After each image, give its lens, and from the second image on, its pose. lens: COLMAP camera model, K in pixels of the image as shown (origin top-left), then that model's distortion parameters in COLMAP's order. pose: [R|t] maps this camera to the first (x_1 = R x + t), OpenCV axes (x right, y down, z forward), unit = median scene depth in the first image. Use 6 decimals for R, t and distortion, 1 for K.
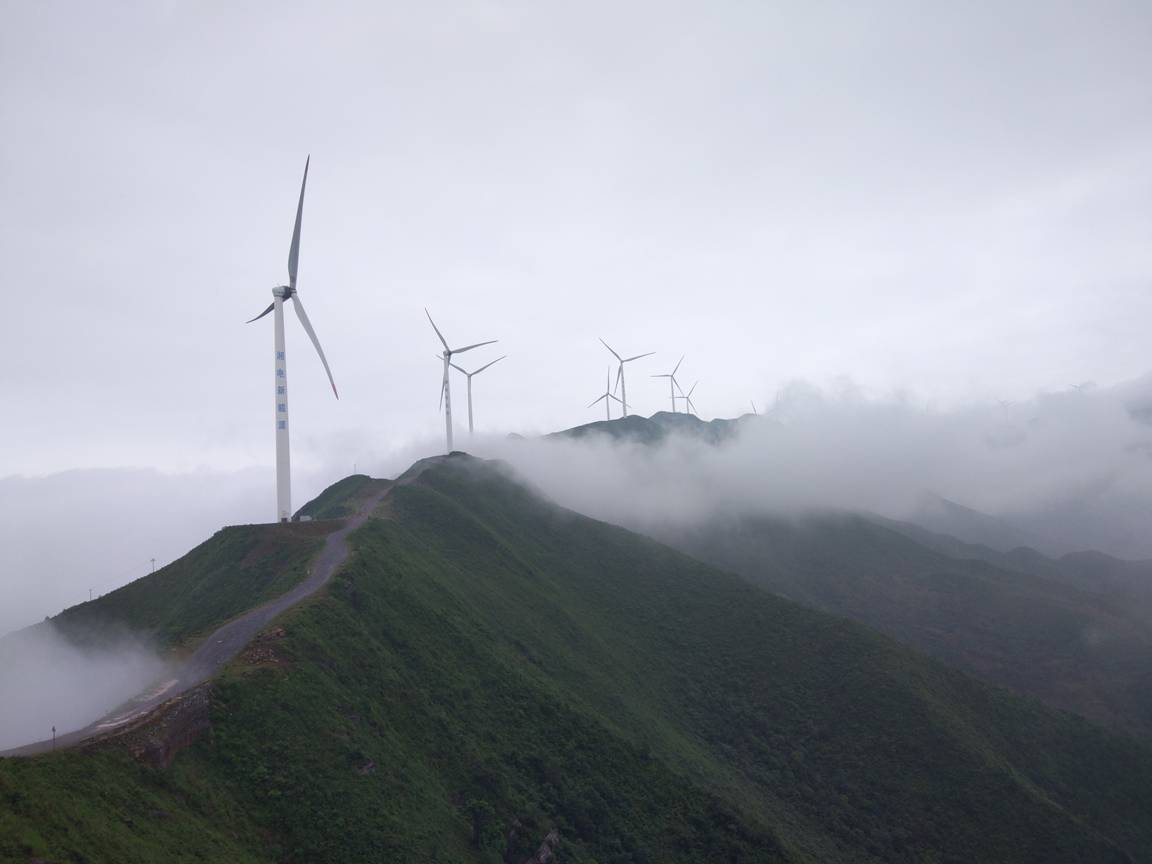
lens RADIAL K [[953.9, 0, 588.4], [0, 953.9, 434.5], [0, 0, 1]] dist [0.052733, -0.070441]
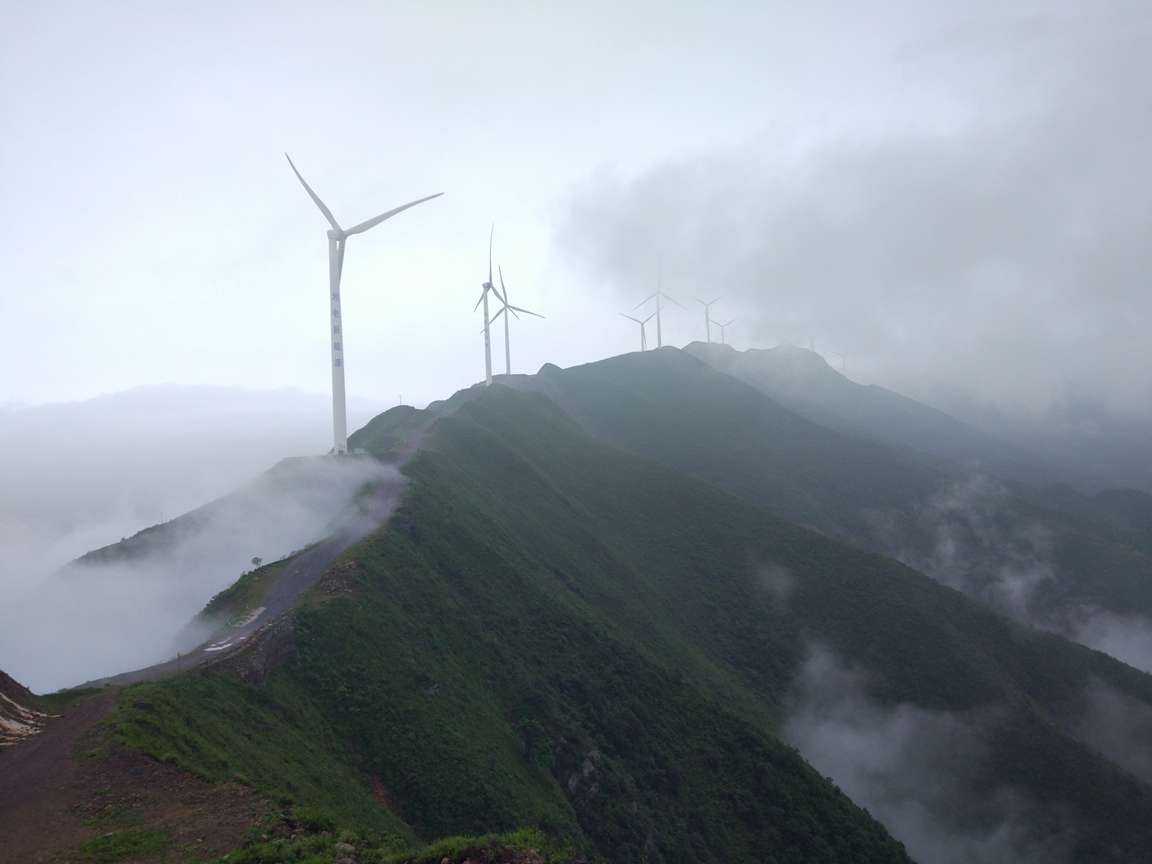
lens RADIAL K [[940.9, 0, 576.0], [0, 940.9, 432.0], [0, 0, 1]] dist [0.144662, -0.265583]
pose [[0.998754, 0.018271, -0.046435, -0.011892], [-0.014671, 0.996944, 0.076726, -0.026922], [0.047695, -0.075950, 0.995970, -0.051502]]
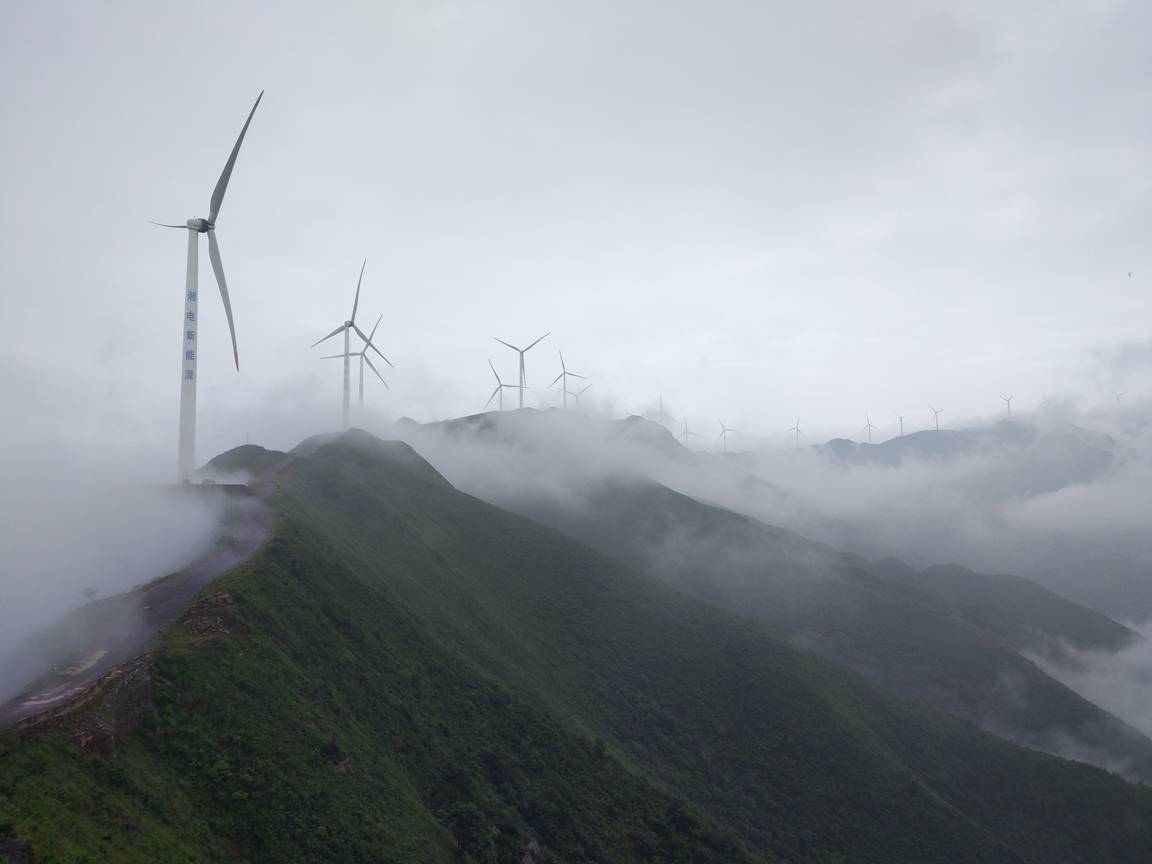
lens RADIAL K [[953.9, 0, 588.4], [0, 953.9, 434.5], [0, 0, 1]] dist [0.052733, -0.070441]
pose [[0.990007, 0.056981, 0.128994, -0.100219], [-0.057223, 0.998360, -0.001830, 0.038434], [-0.128887, -0.005570, 0.991644, 0.111140]]
